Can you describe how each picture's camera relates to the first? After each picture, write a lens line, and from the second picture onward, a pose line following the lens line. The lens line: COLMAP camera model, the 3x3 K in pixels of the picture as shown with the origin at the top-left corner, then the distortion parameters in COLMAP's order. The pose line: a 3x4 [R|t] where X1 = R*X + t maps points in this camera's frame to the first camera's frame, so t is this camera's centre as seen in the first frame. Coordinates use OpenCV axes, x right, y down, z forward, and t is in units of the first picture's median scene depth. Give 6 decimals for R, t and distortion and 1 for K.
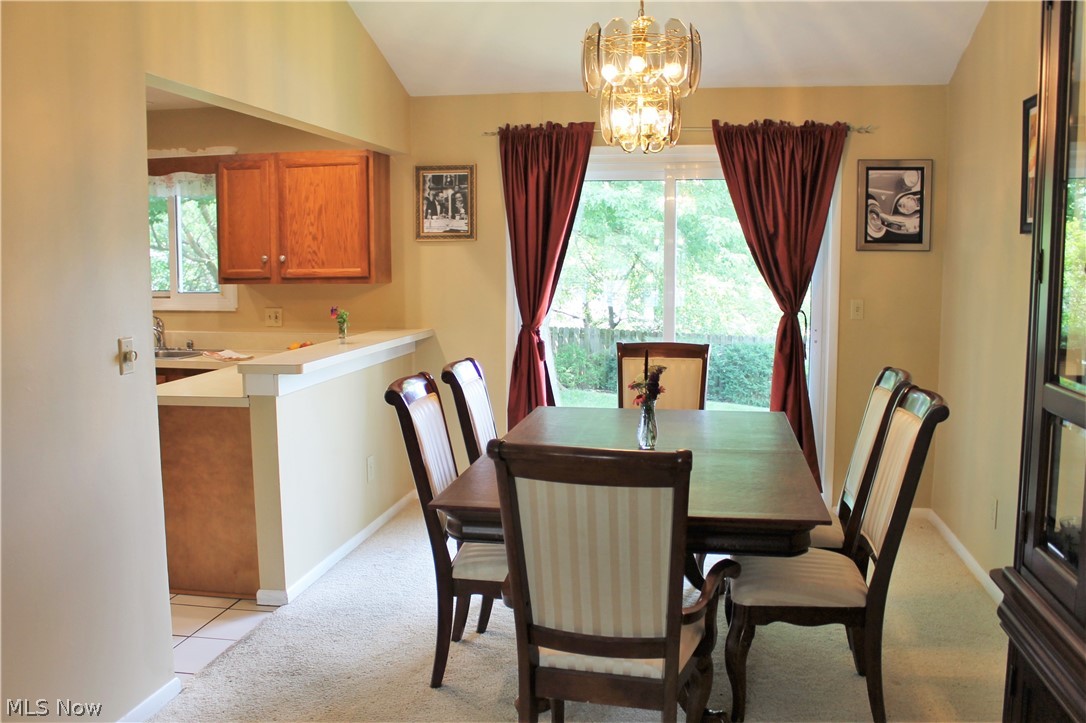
lens RADIAL K [[943.9, 0, 543.0], [0, 943.9, 361.5], [0, 0, 1]] dist [-0.115956, 0.009220]
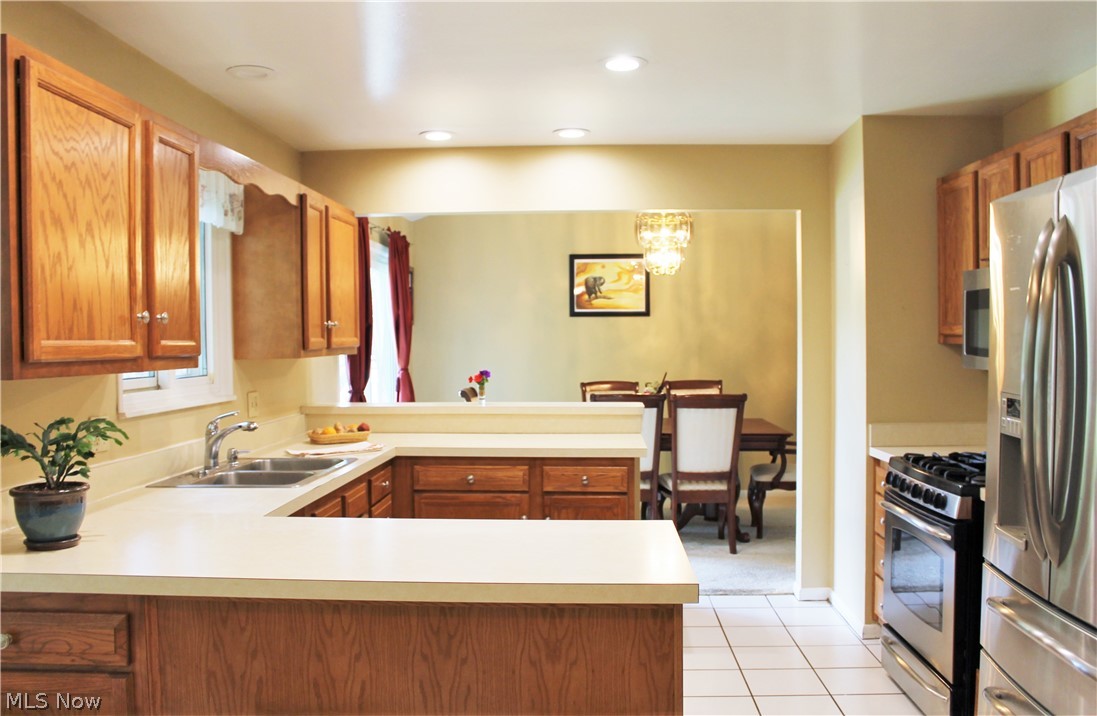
lens RADIAL K [[957.2, 0, 548.5], [0, 957.2, 358.0], [0, 0, 1]] dist [-0.166980, 0.153915]
pose [[-0.133920, -0.022082, 0.990746, -1.180508], [0.117249, 0.992376, 0.037967, -0.094984], [-0.984032, 0.121249, -0.130310, 0.956520]]
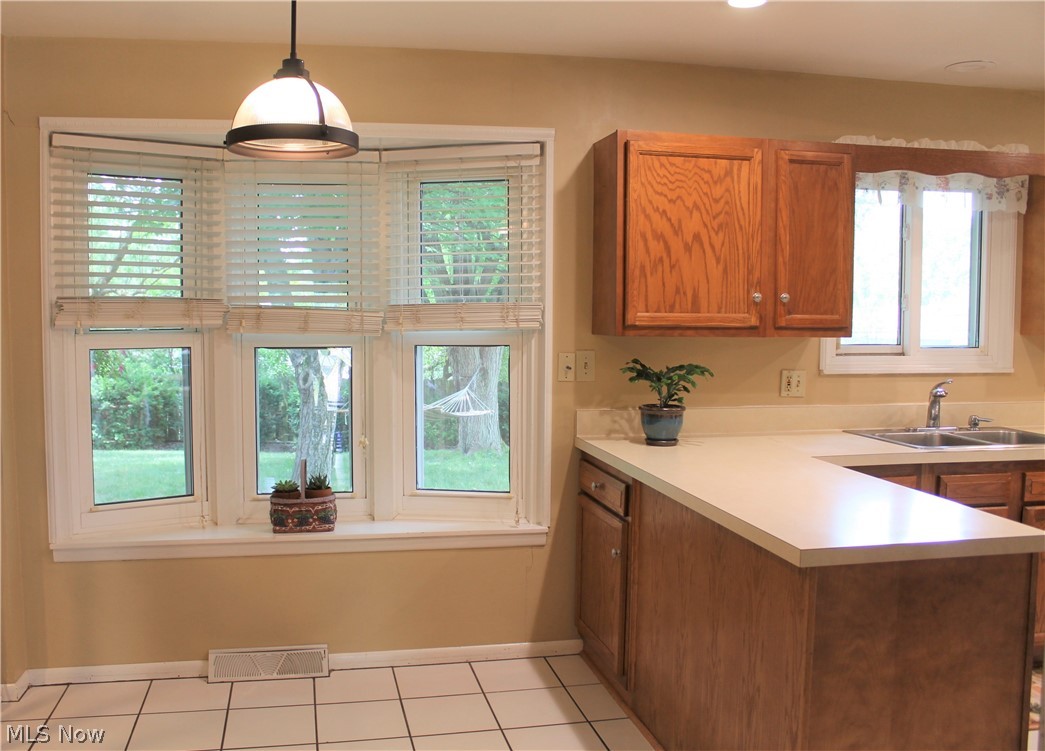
lens RADIAL K [[944.0, 0, 488.1], [0, 944.0, 372.4], [0, 0, 1]] dist [-0.078163, 0.014818]
pose [[0.931477, -0.023466, 0.363044, -1.089395], [0.036467, 0.998914, -0.028998, -0.054012], [-0.361969, 0.040250, 0.931321, 0.520791]]
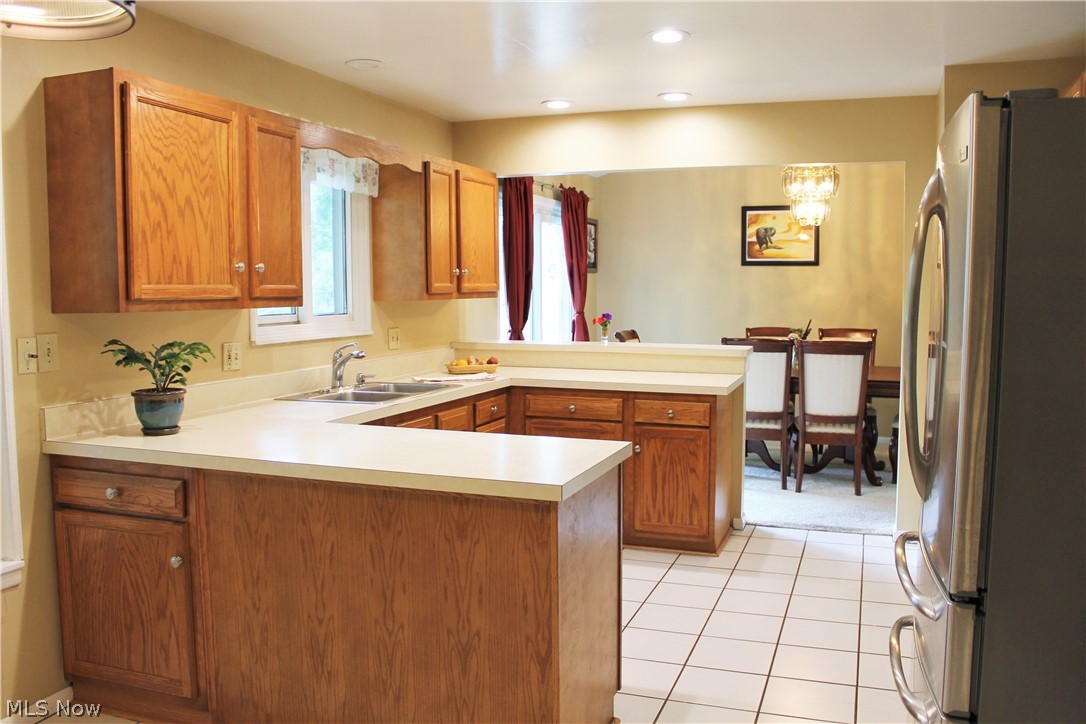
lens RADIAL K [[922.8, 0, 543.0], [0, 922.8, 362.0], [0, 0, 1]] dist [-0.159326, 0.130855]
pose [[0.169650, -0.083454, 0.981965, -1.255664], [0.110723, 0.991713, 0.065153, -0.074266], [-0.979265, 0.097673, 0.177484, 0.780935]]
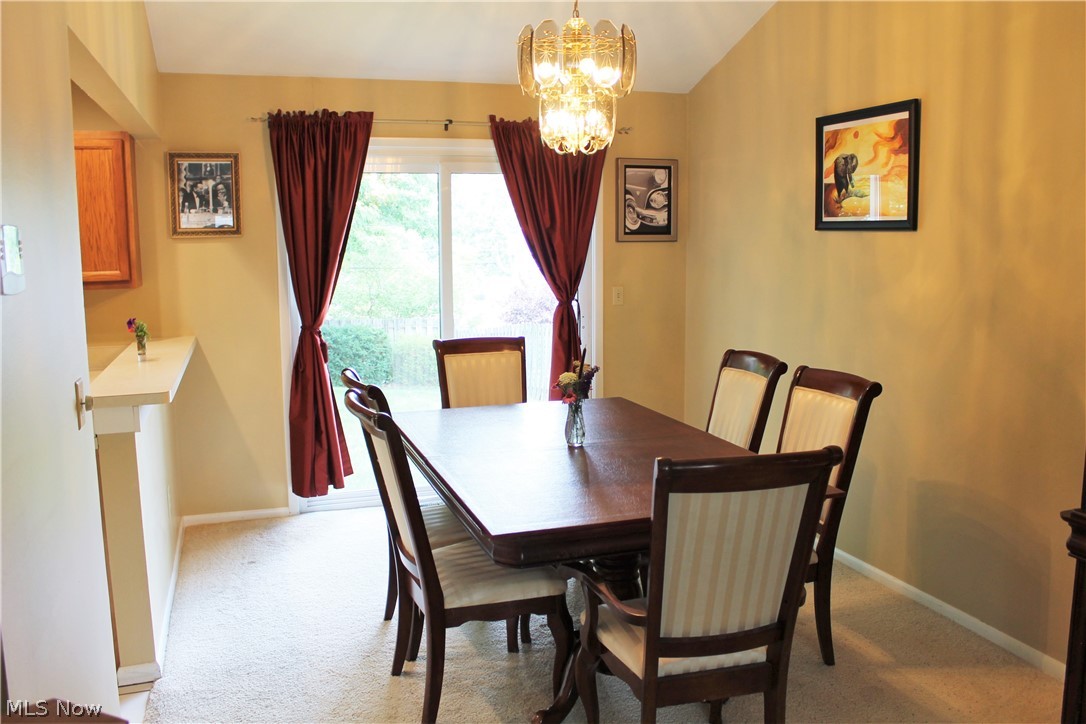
lens RADIAL K [[922.8, 0, 543.0], [0, 922.8, 362.0], [0, 0, 1]] dist [-0.159326, 0.130855]
pose [[0.877583, -0.069956, 0.474293, -0.251261], [0.058904, 0.997535, 0.038142, -0.024889], [-0.475792, -0.005535, 0.879540, 0.095720]]
